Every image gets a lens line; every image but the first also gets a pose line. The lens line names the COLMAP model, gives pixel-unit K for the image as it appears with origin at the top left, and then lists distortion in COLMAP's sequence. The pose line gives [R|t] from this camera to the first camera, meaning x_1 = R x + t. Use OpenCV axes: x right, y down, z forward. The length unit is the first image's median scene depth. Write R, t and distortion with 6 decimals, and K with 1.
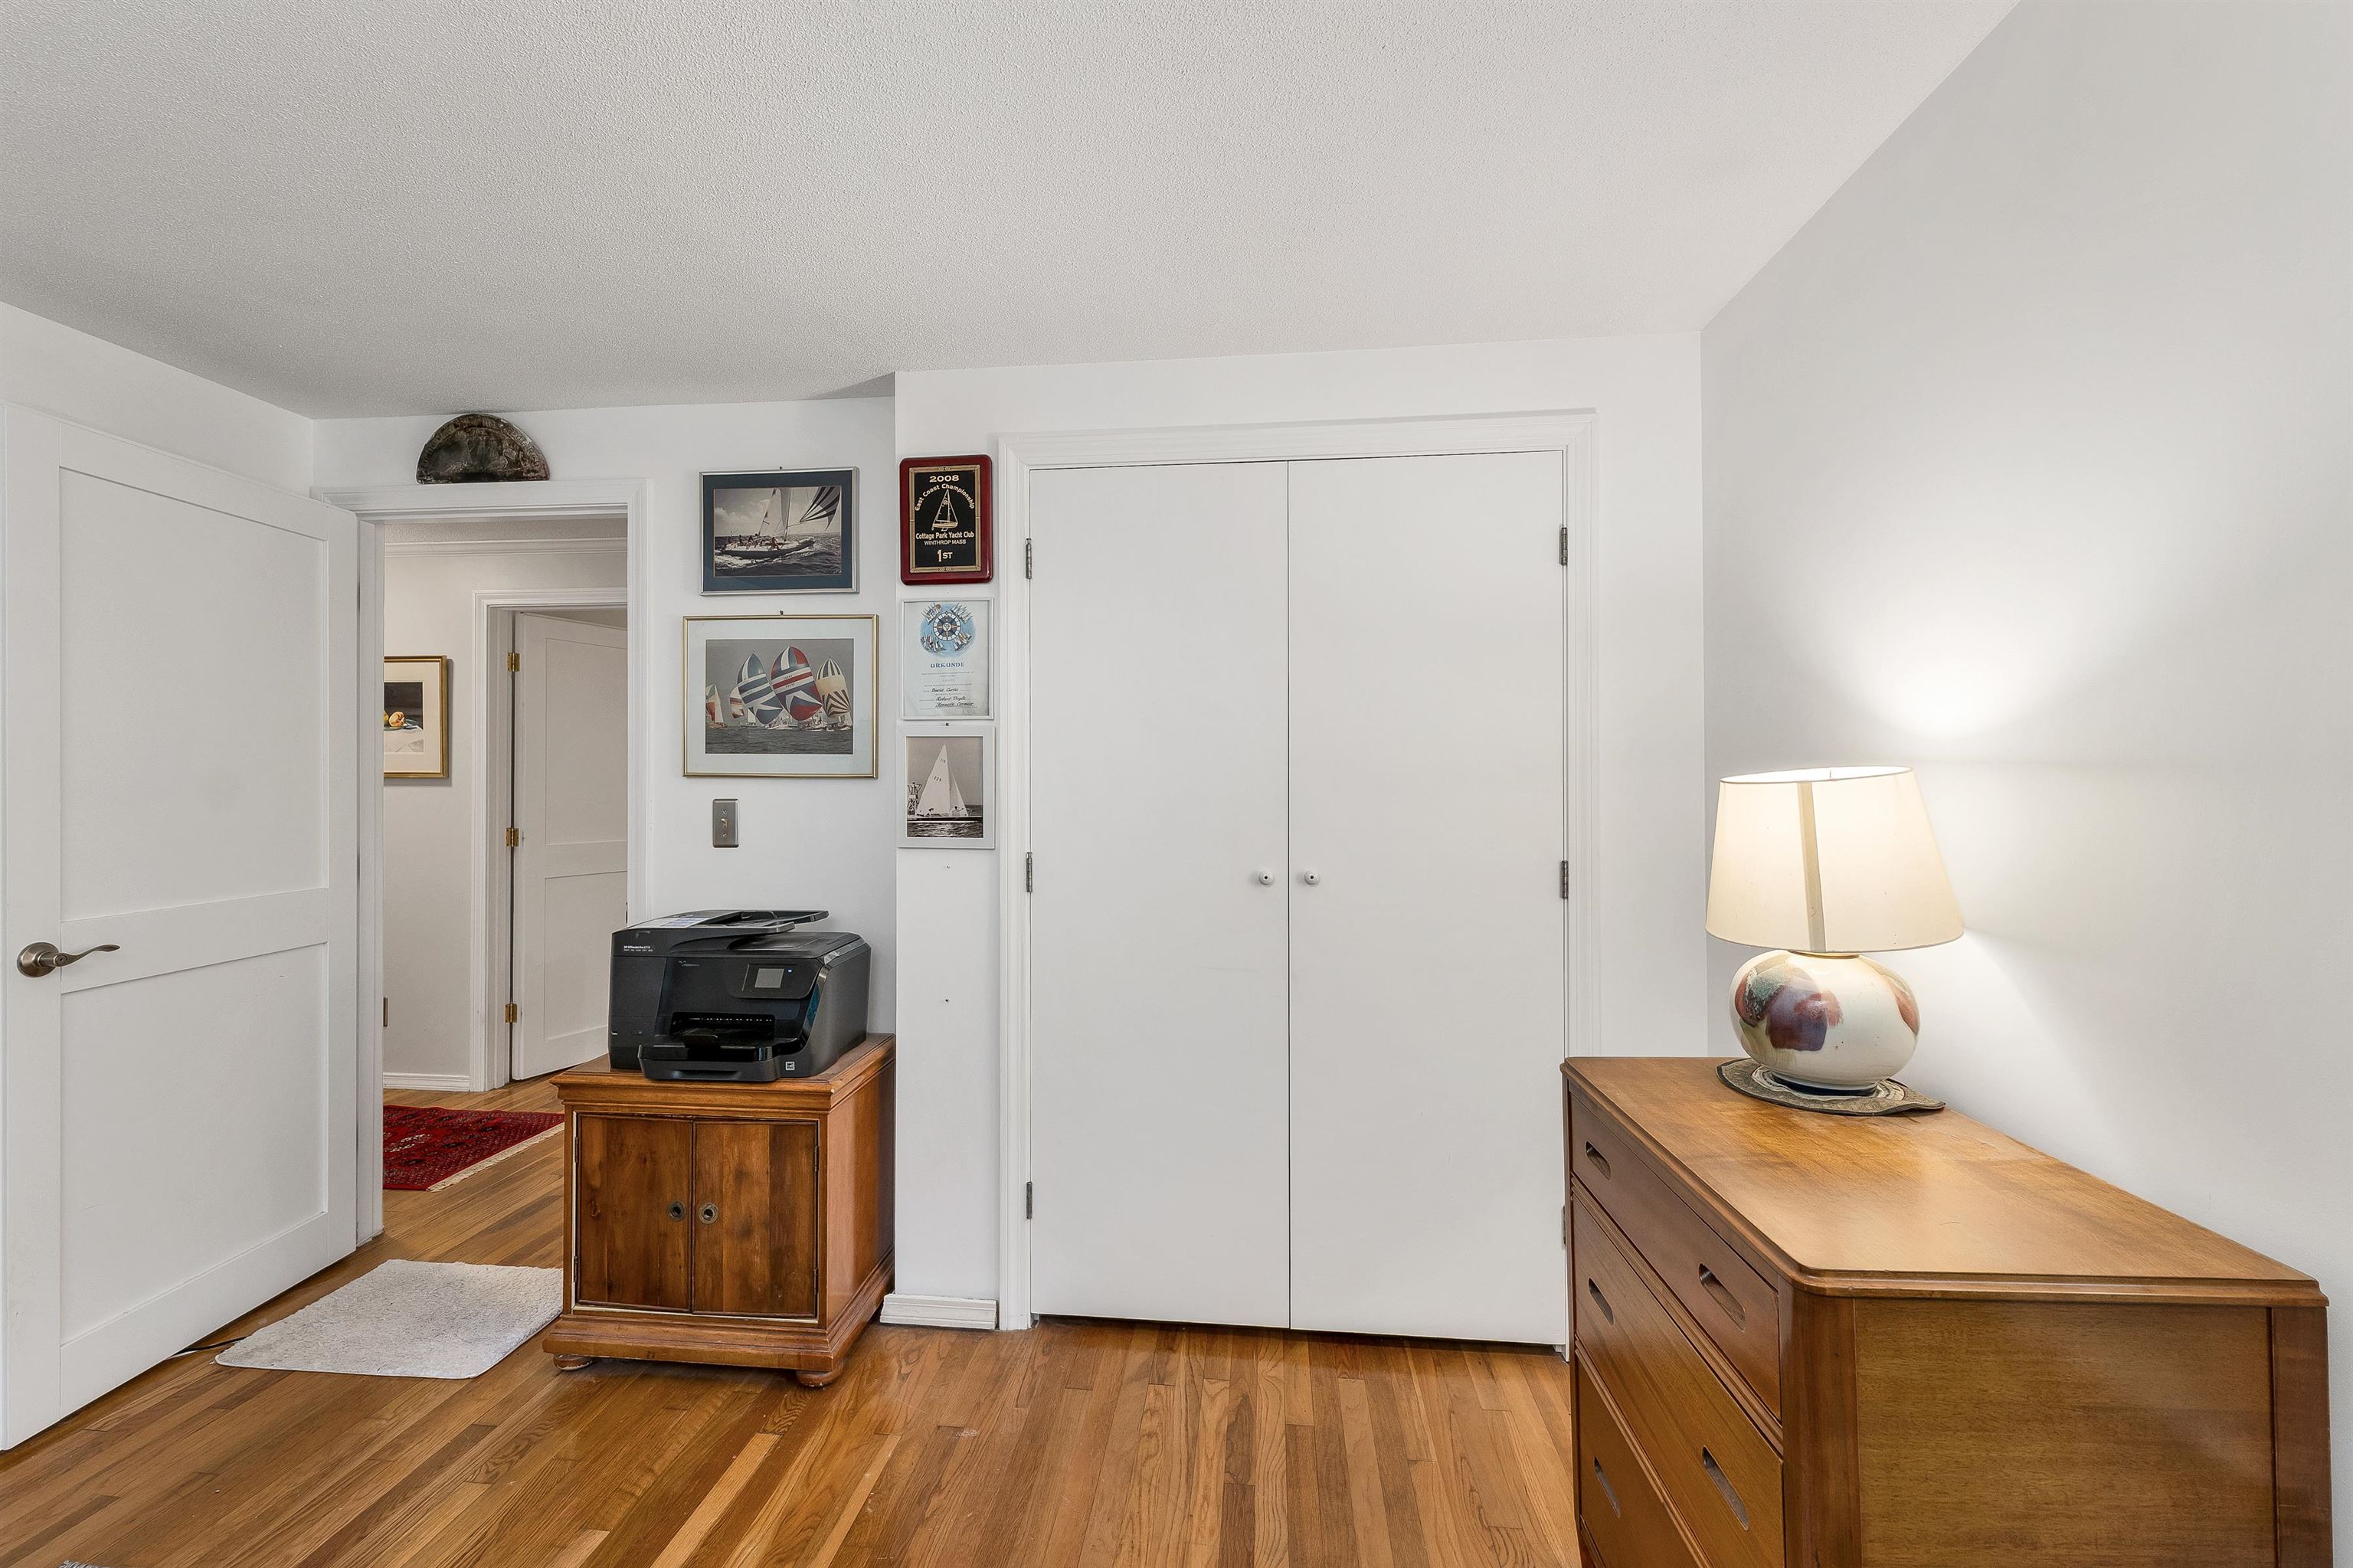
lens RADIAL K [[977.3, 0, 1170.3], [0, 977.3, 780.2], [0, 0, 1]] dist [0.001412, 0.000031]
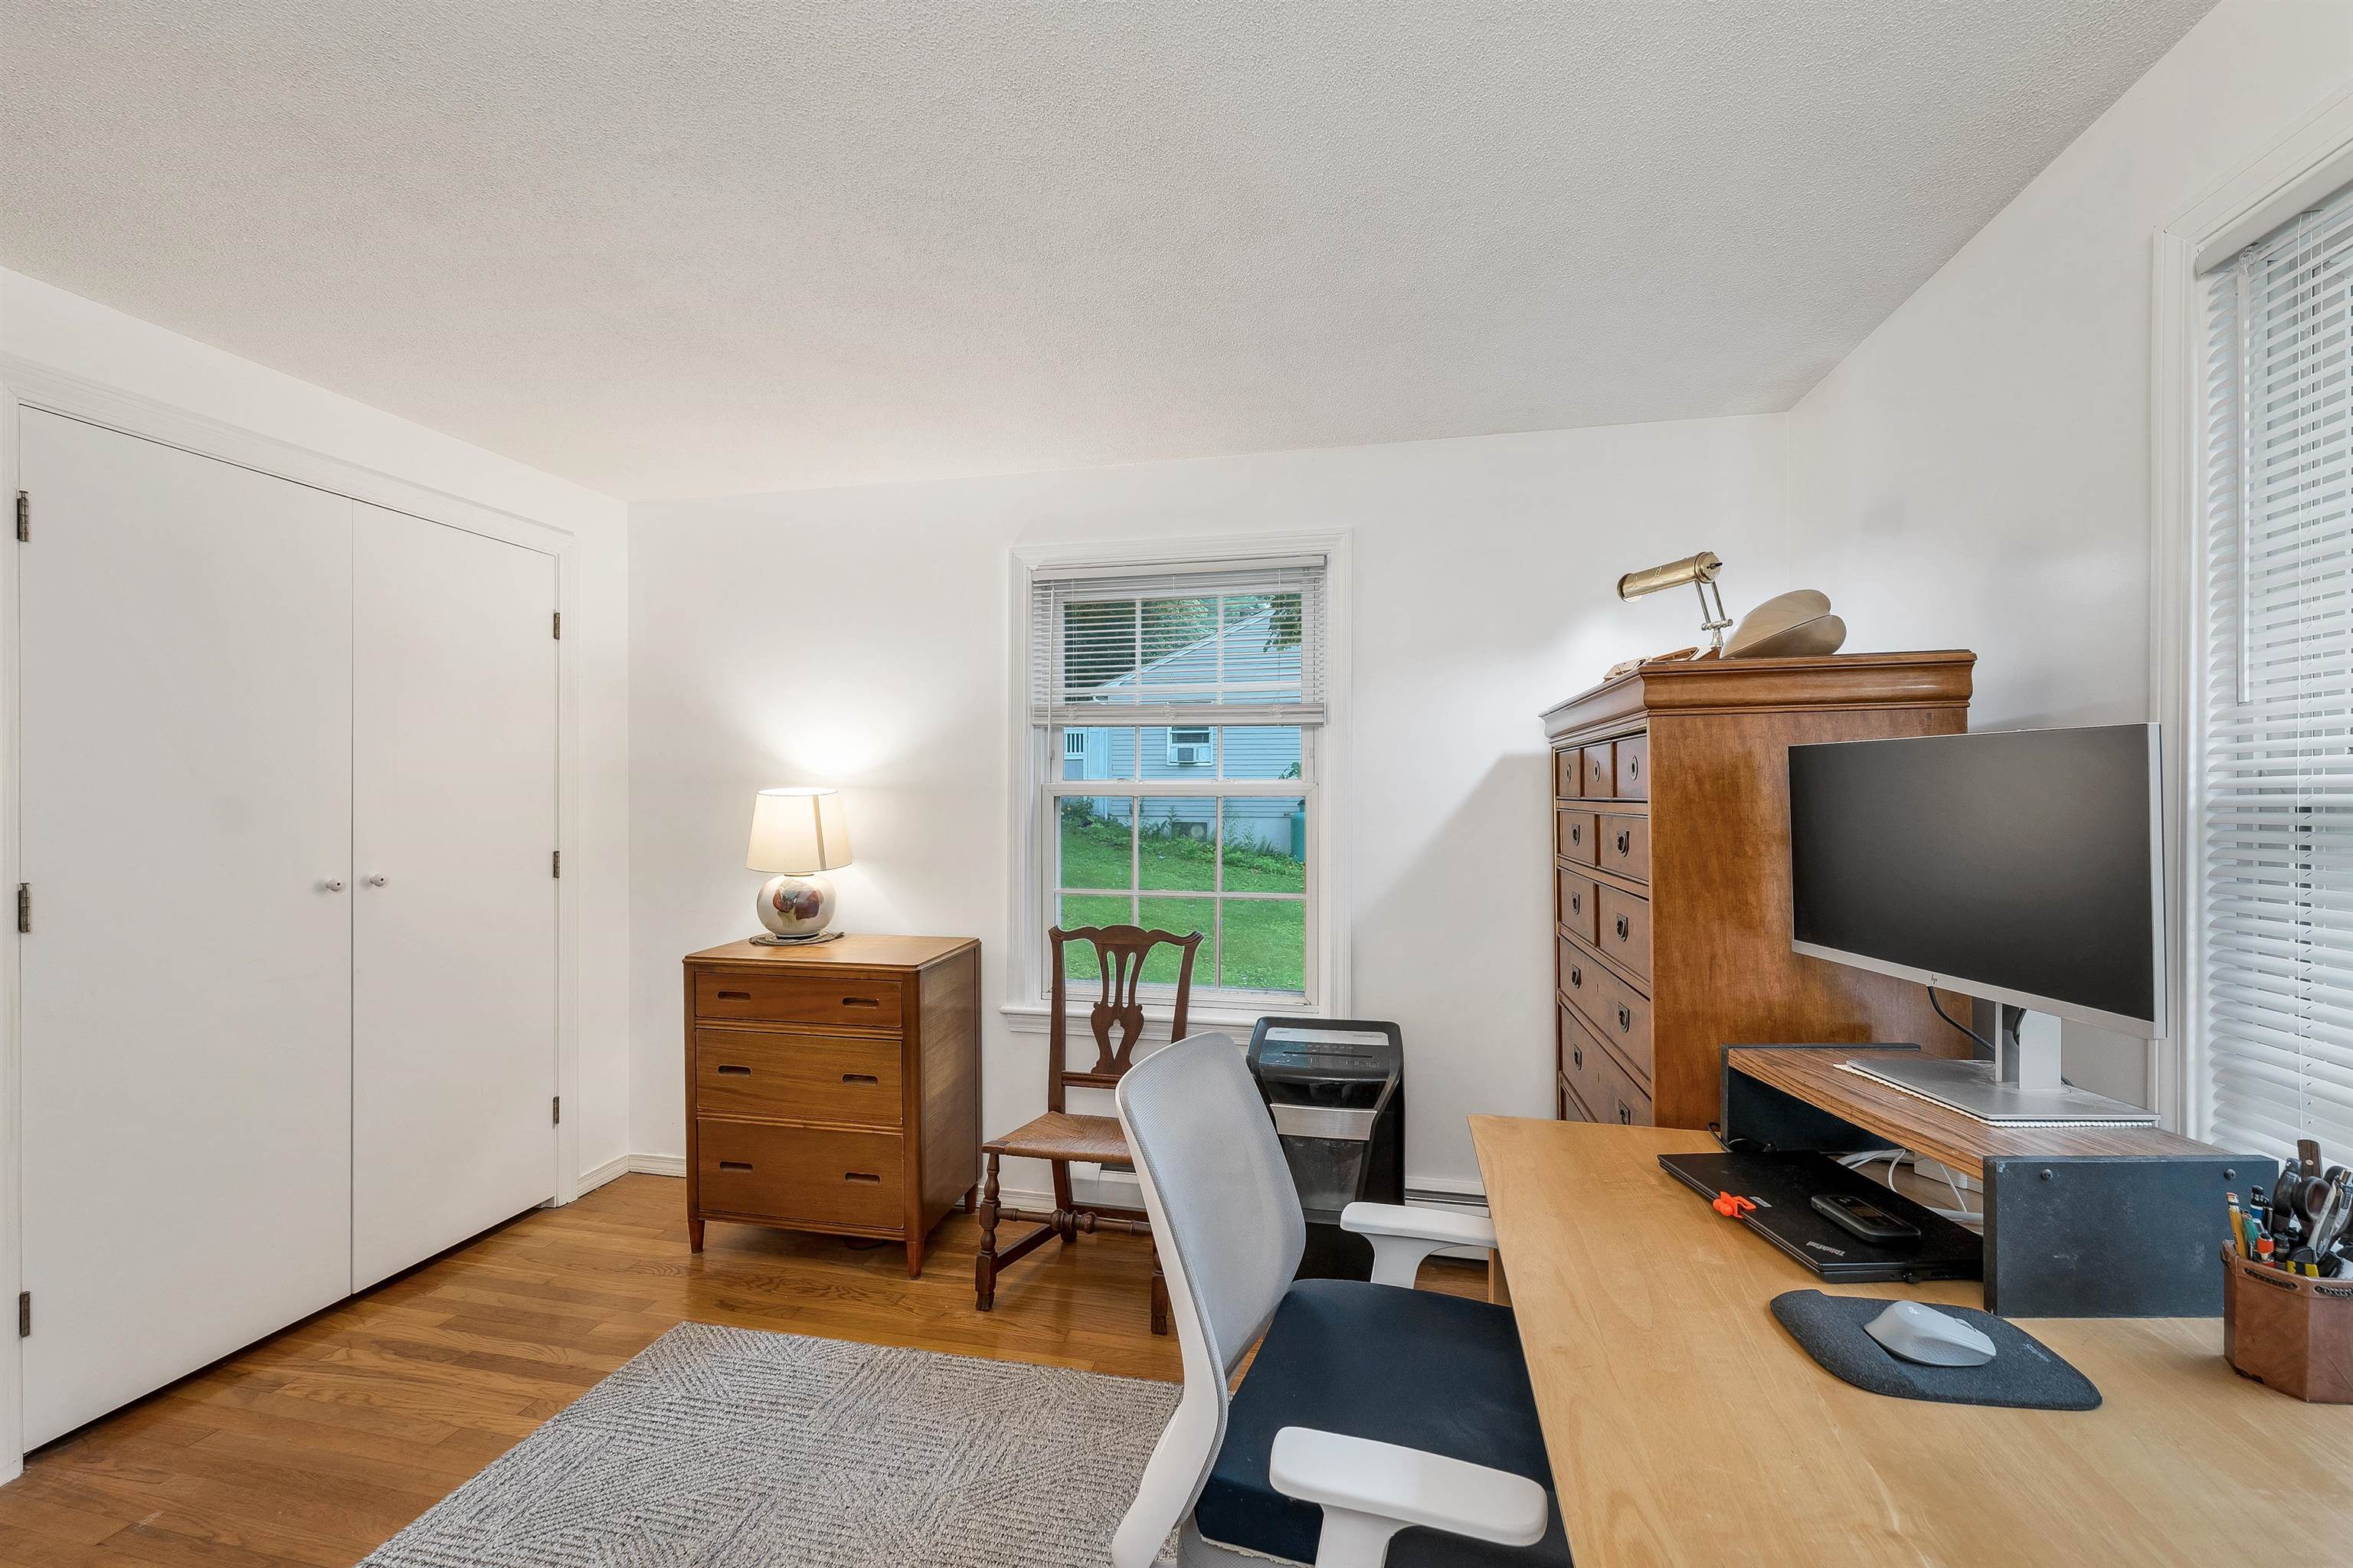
lens RADIAL K [[977.3, 0, 1172.5], [0, 977.3, 791.9], [0, 0, 1]] dist [0.001412, 0.000031]
pose [[0.109896, 0.000812, 0.993943, -0.920011], [-0.006575, 0.999978, -0.000090, -0.007813], [-0.993921, -0.006525, 0.109899, -0.029993]]
